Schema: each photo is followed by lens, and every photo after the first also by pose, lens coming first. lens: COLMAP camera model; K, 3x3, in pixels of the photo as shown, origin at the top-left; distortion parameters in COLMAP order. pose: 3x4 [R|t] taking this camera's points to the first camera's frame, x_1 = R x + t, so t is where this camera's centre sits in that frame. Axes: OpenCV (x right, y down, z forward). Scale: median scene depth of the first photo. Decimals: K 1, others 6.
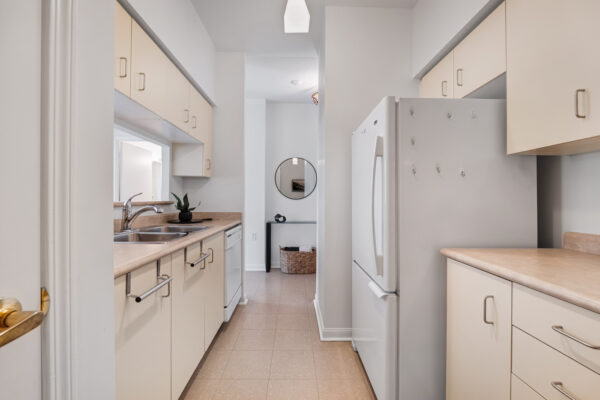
lens RADIAL K [[259.4, 0, 300.2], [0, 259.4, 198.1], [0, 0, 1]] dist [-0.001068, -0.000035]
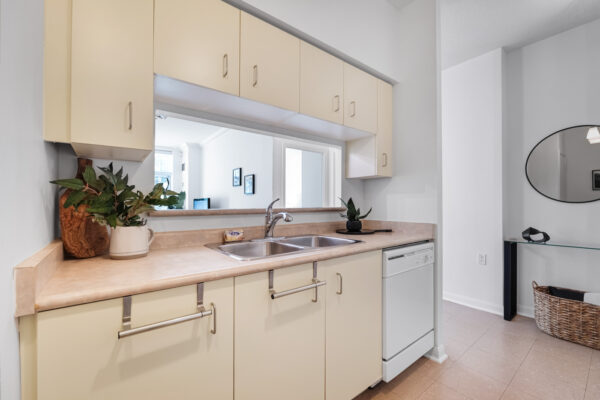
lens RADIAL K [[252.7, 0, 299.7], [0, 252.7, 201.3], [0, 0, 1]] dist [-0.006998, 0.000018]
pose [[0.591271, -0.017431, -0.806284, 0.102073], [0.010352, 0.999848, -0.014025, 0.002256], [0.806406, -0.000054, 0.591362, 0.329169]]
